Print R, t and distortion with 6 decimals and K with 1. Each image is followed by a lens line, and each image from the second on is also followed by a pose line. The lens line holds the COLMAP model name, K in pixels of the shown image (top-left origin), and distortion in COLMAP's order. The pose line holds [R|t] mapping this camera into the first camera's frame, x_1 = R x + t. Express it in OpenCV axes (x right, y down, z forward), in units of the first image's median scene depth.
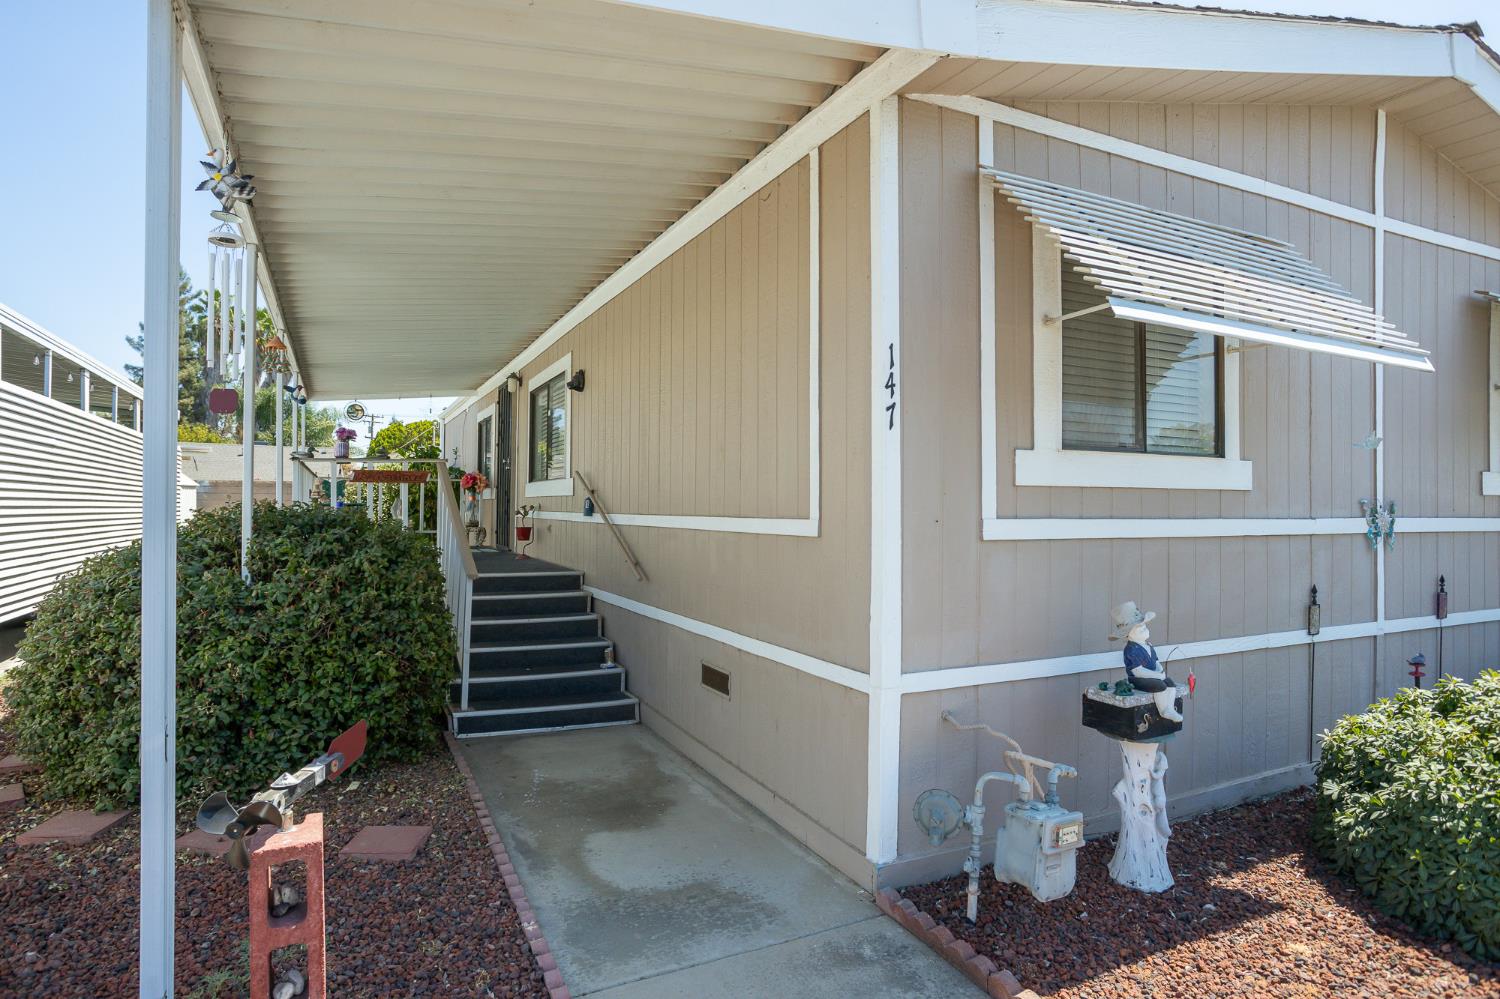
lens RADIAL K [[832.9, 0, 735.9], [0, 832.9, 498.0], [0, 0, 1]] dist [-0.052069, 0.034510]
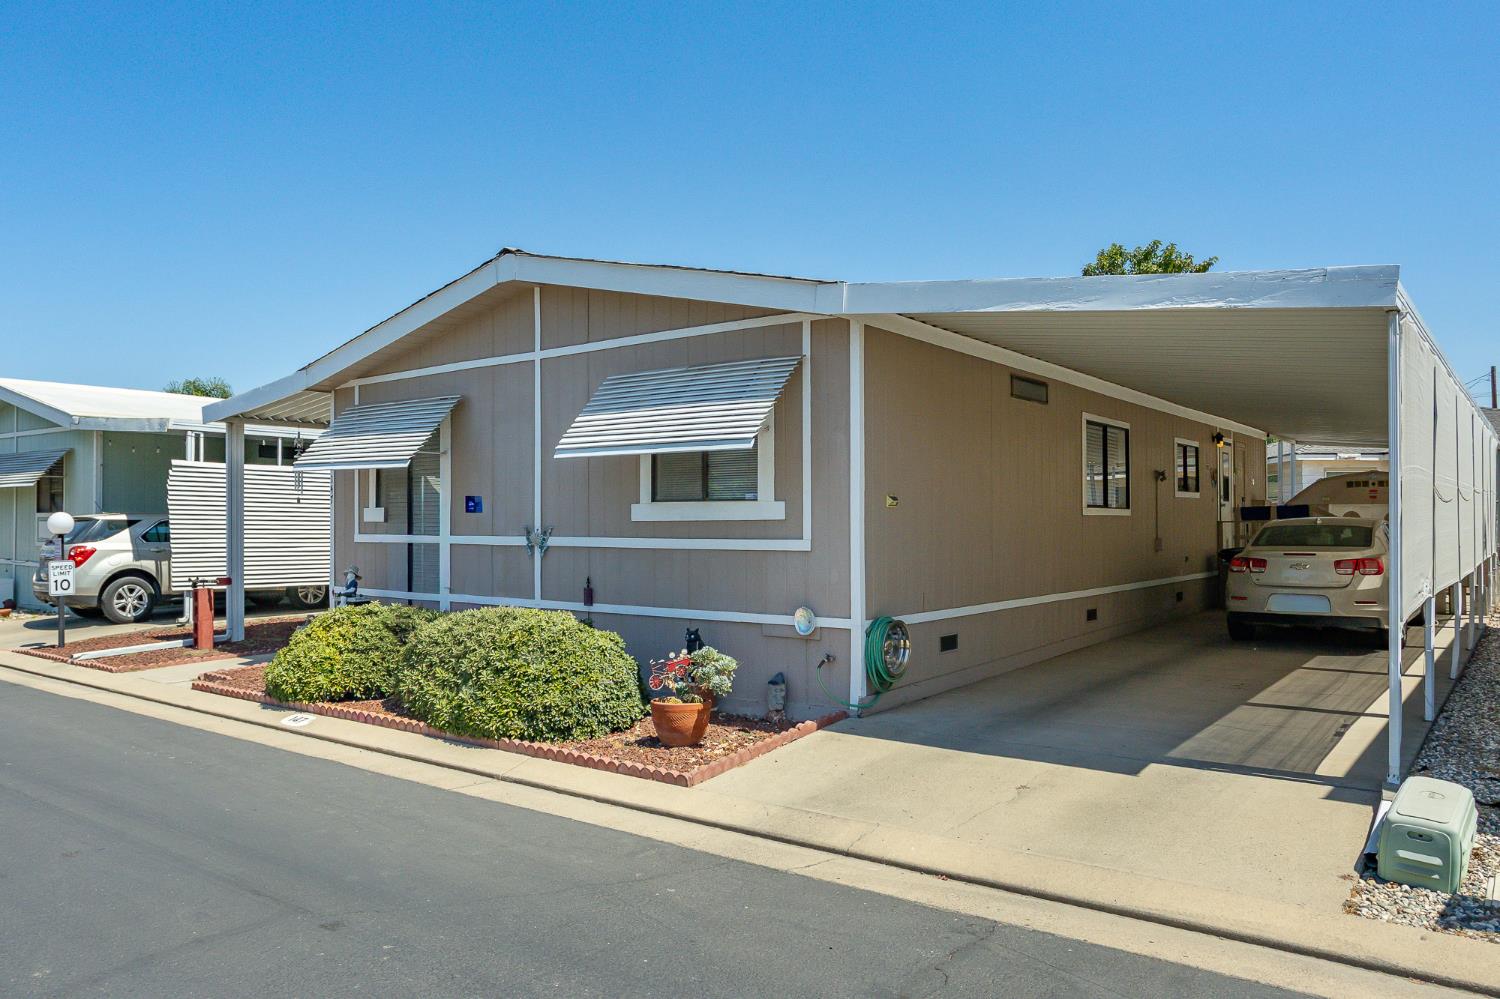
lens RADIAL K [[1066.1, 0, 708.0], [0, 1066.1, 517.7], [0, 0, 1]] dist [-0.003398, -0.000057]
pose [[0.421356, -0.009631, -0.906844, 3.022875], [0.010154, 0.999931, -0.005902, 0.002904], [0.906839, -0.006721, 0.421424, 0.433041]]
